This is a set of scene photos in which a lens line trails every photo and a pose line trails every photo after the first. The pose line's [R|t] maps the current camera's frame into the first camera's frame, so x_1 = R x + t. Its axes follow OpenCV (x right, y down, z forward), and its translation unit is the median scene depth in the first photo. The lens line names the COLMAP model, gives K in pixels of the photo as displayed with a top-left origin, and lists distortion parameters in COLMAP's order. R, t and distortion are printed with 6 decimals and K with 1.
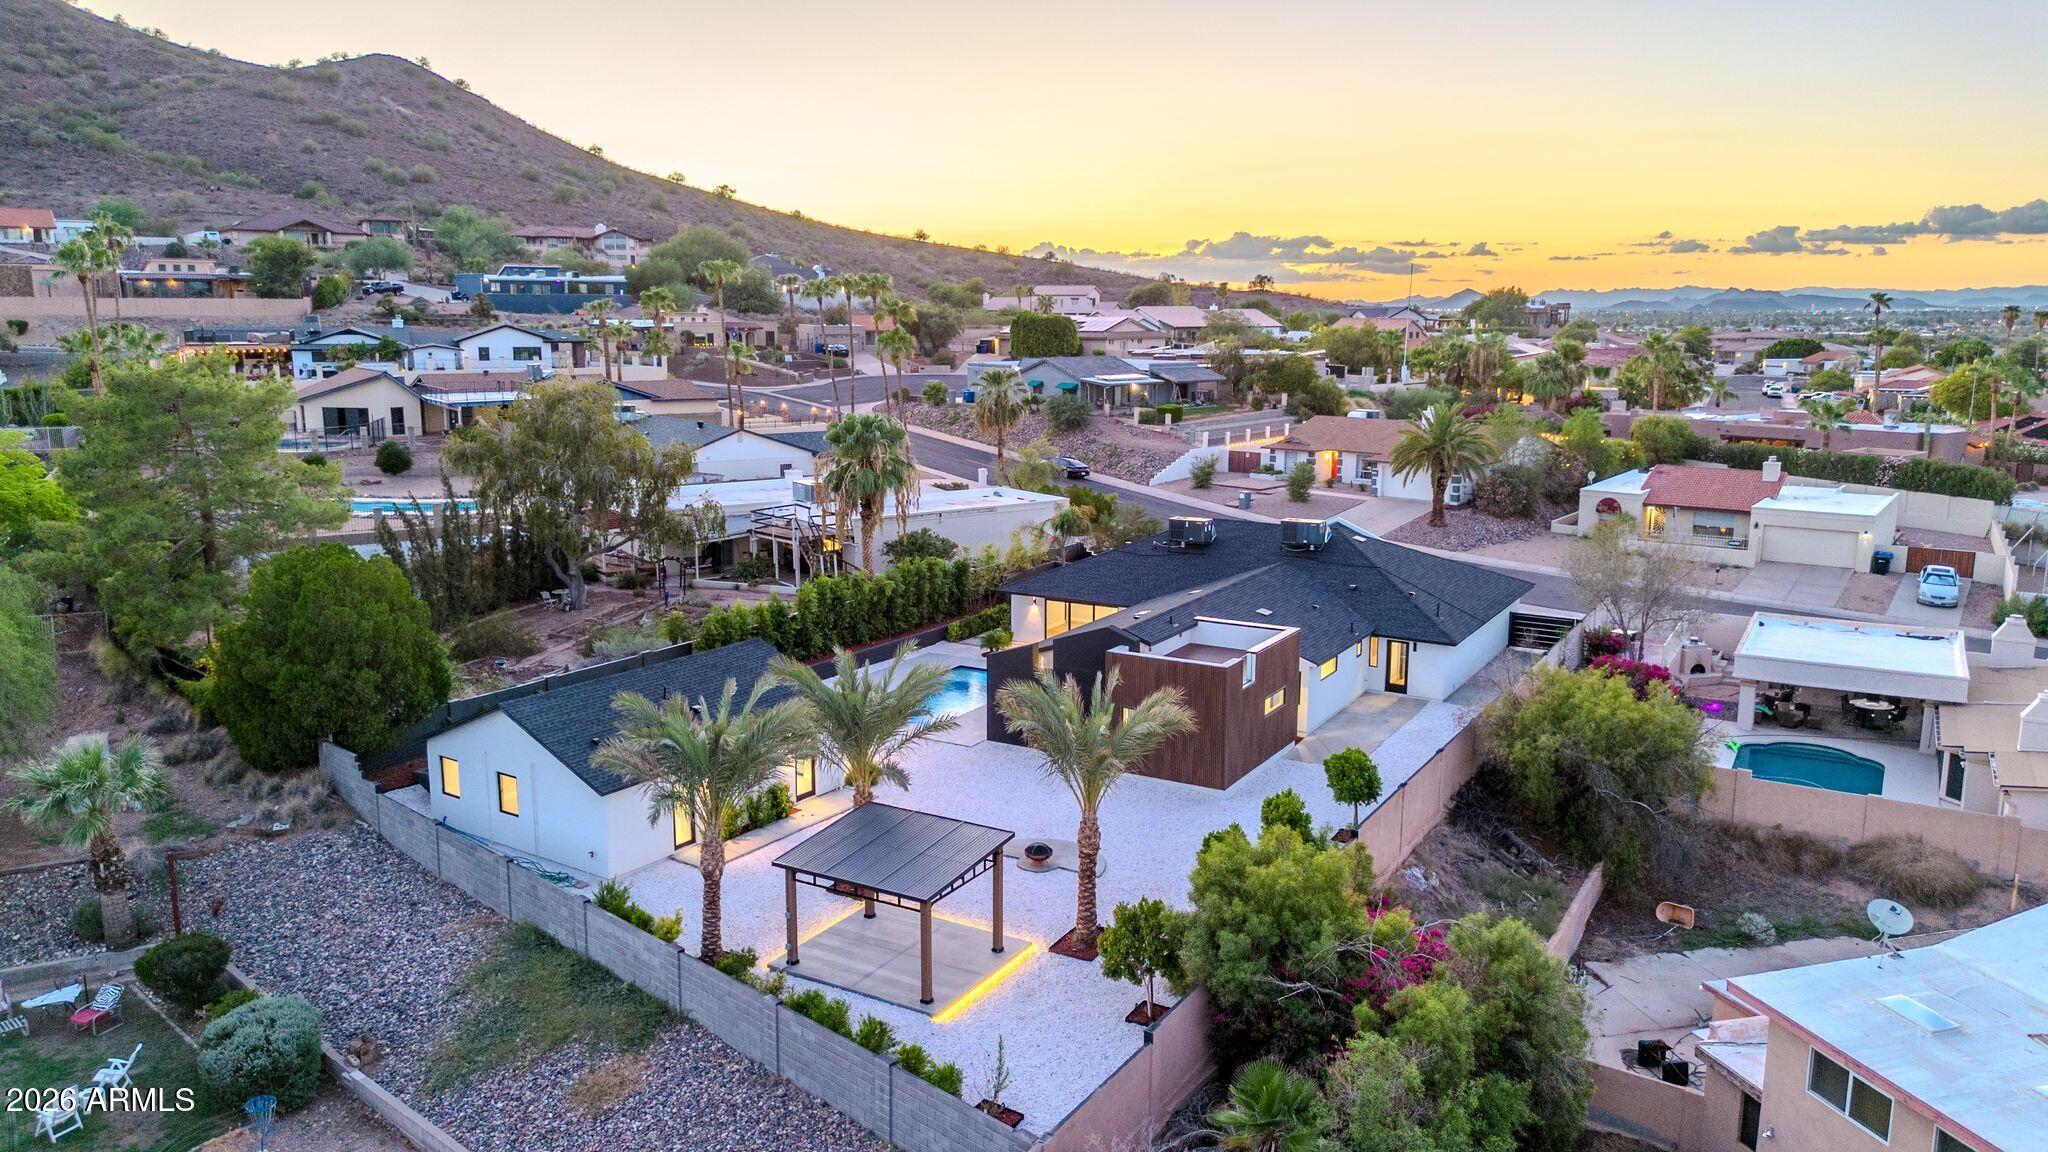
lens RADIAL K [[1451.0, 0, 1024.0], [0, 1451.0, 576.0], [0, 0, 1]] dist [0.058925, -0.071085]
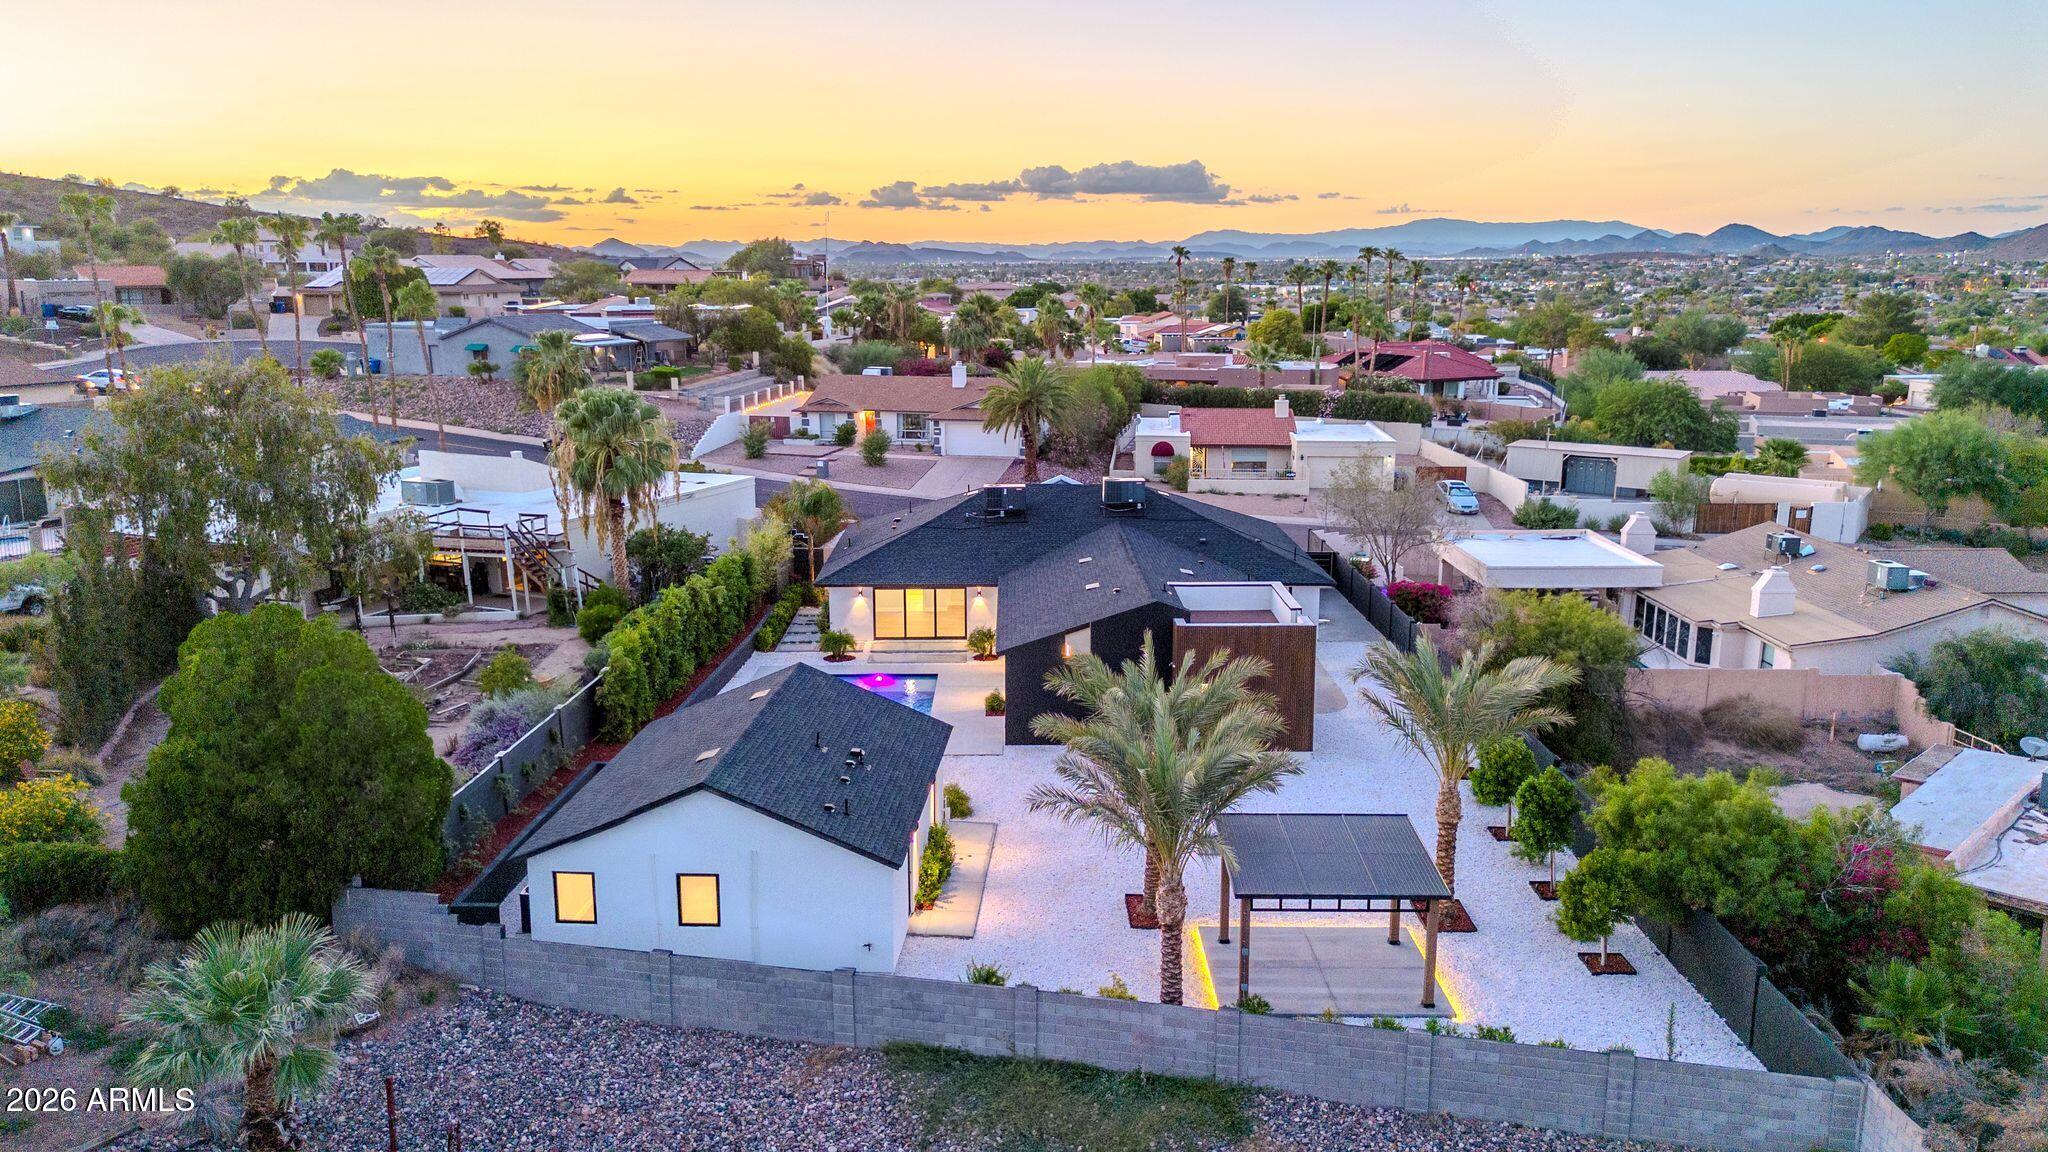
lens RADIAL K [[1556.7, 0, 1031.5], [0, 1556.7, 574.6], [0, 0, 1]] dist [0.083871, -0.139297]
pose [[0.854418, -0.105157, 0.508833, -0.190291], [0.096583, 0.994382, 0.043322, -0.011854], [-0.510530, 0.012129, 0.859774, 0.067116]]
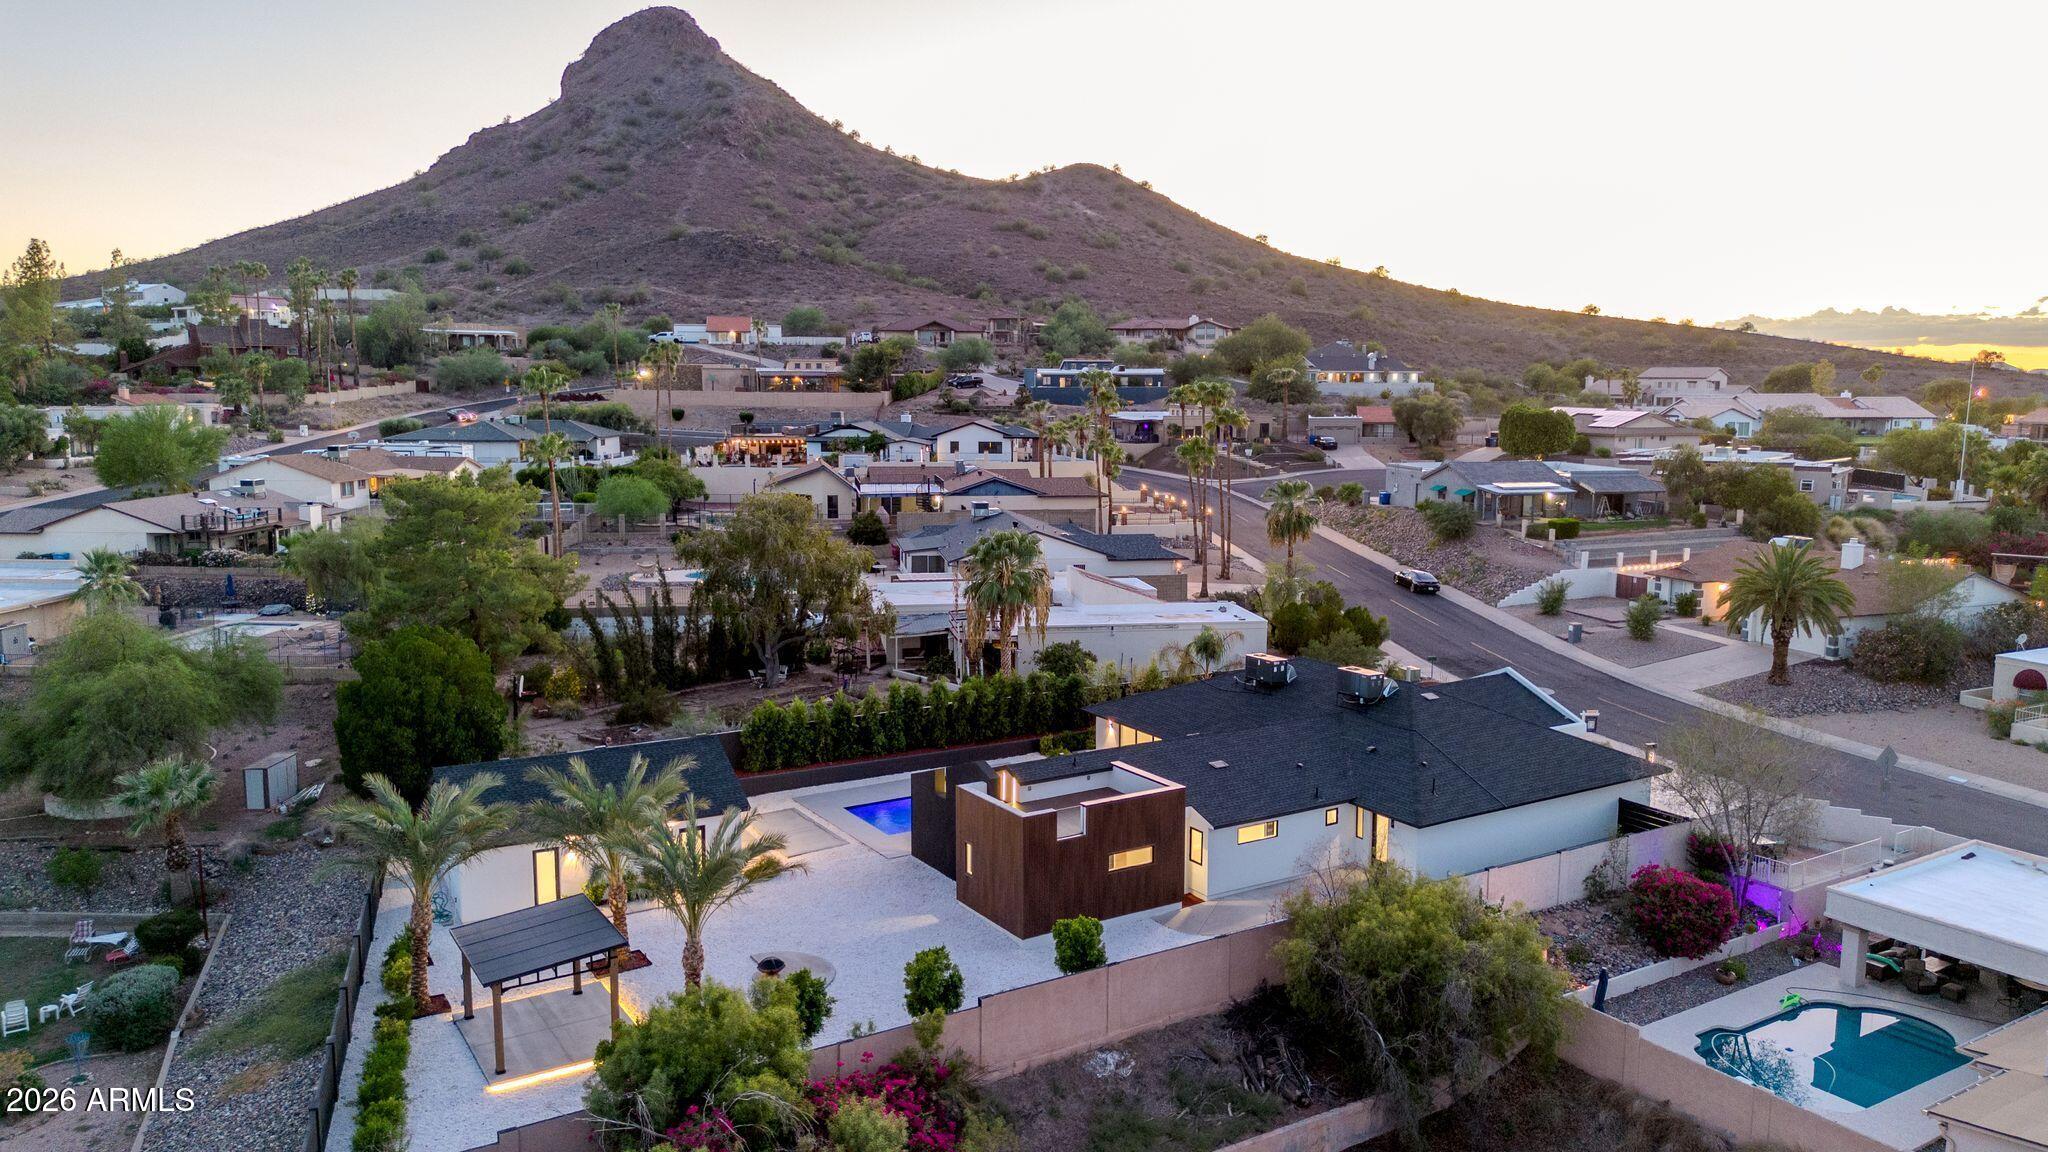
lens RADIAL K [[1451.0, 0, 1024.0], [0, 1451.0, 576.0], [0, 0, 1]] dist [0.058925, -0.071085]
pose [[0.887226, 0.062164, -0.457128, 0.203978], [-0.083983, 0.996086, -0.027544, -0.026381], [0.453627, 0.062829, 0.888974, 0.031707]]
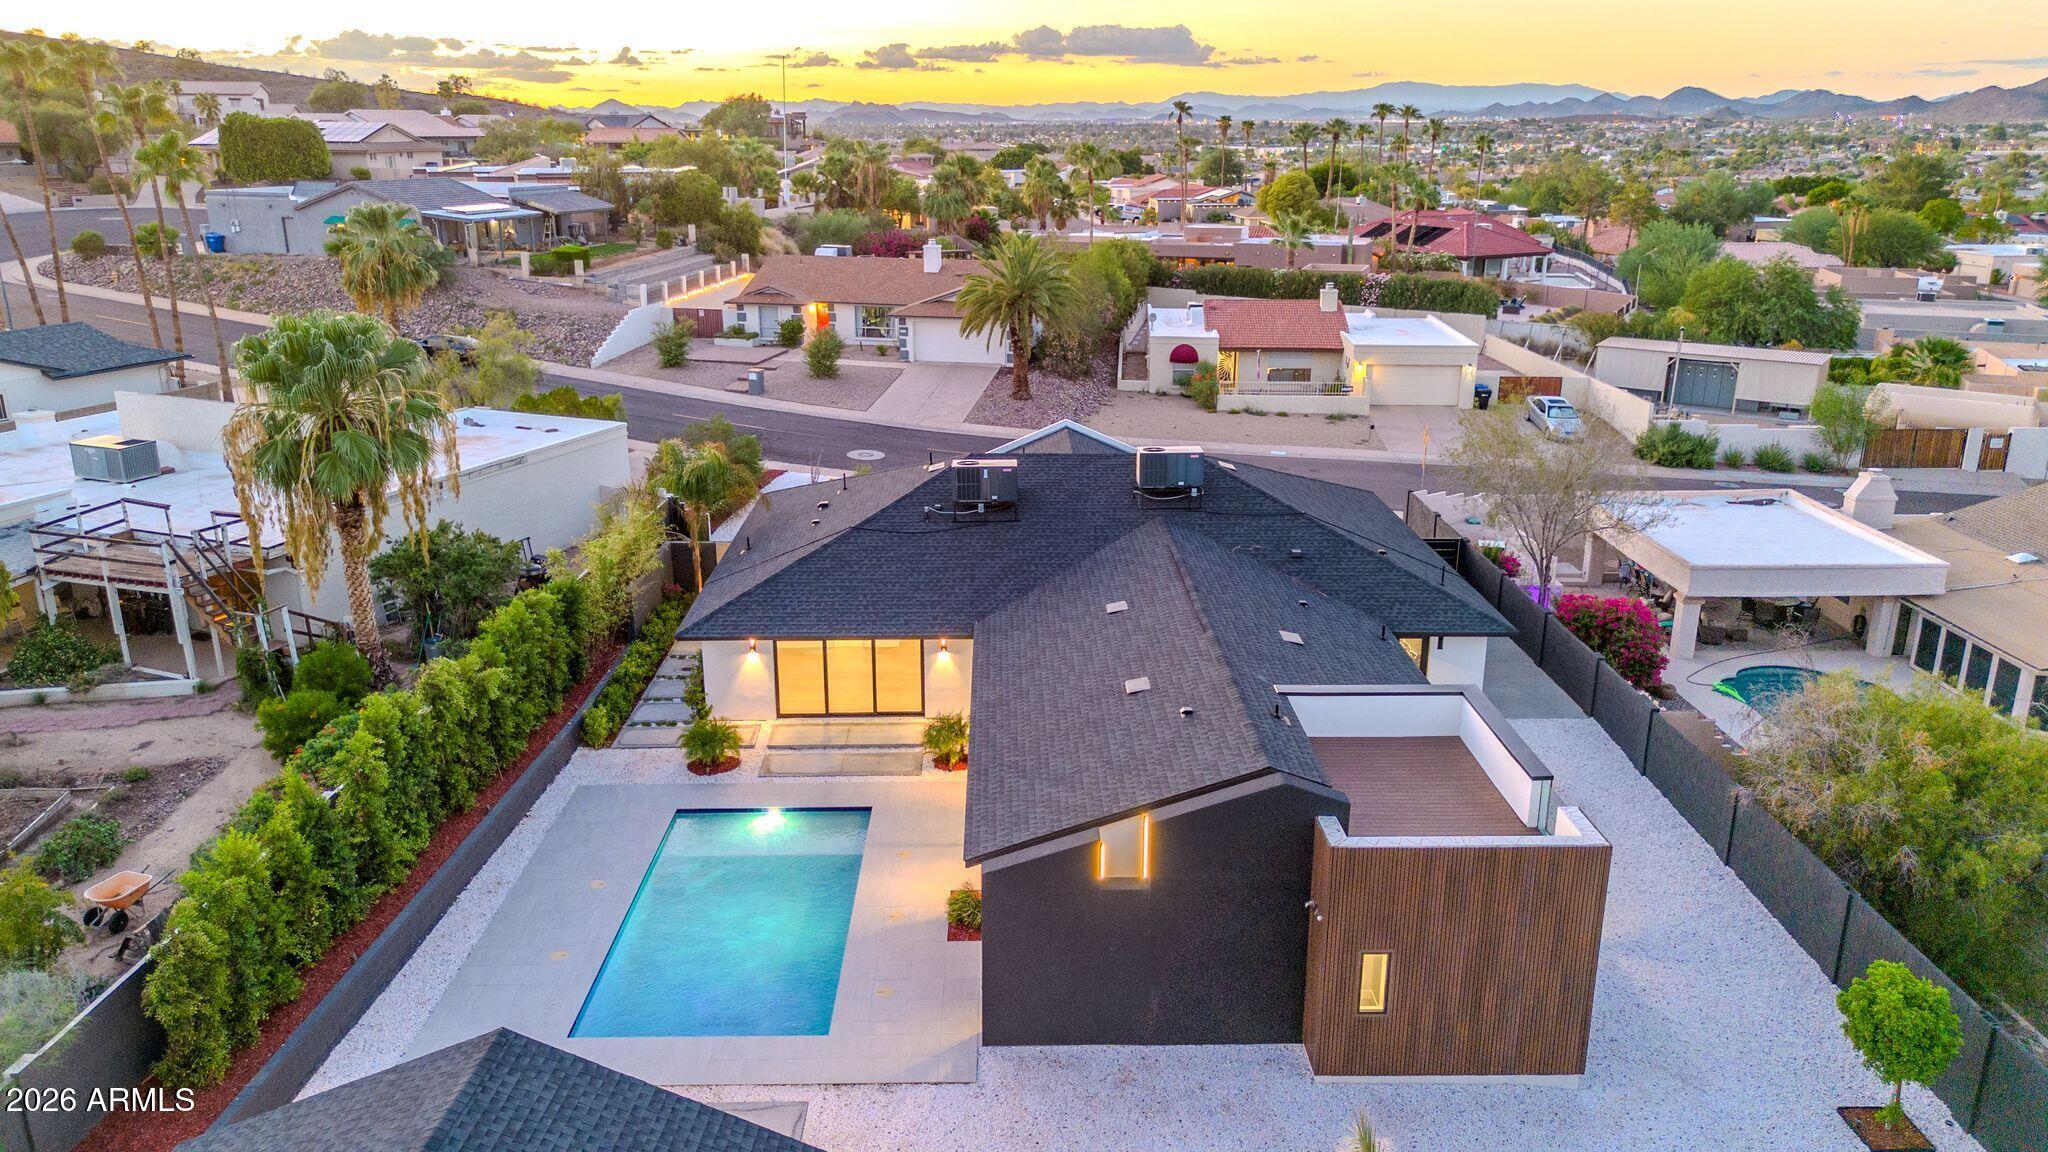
lens RADIAL K [[1451.0, 0, 1024.0], [0, 1451.0, 576.0], [0, 0, 1]] dist [0.058925, -0.071085]
pose [[0.851617, -0.156600, 0.500224, -0.087054], [0.095028, 0.984640, 0.146469, -0.039248], [-0.515478, -0.077200, 0.853418, 0.239184]]
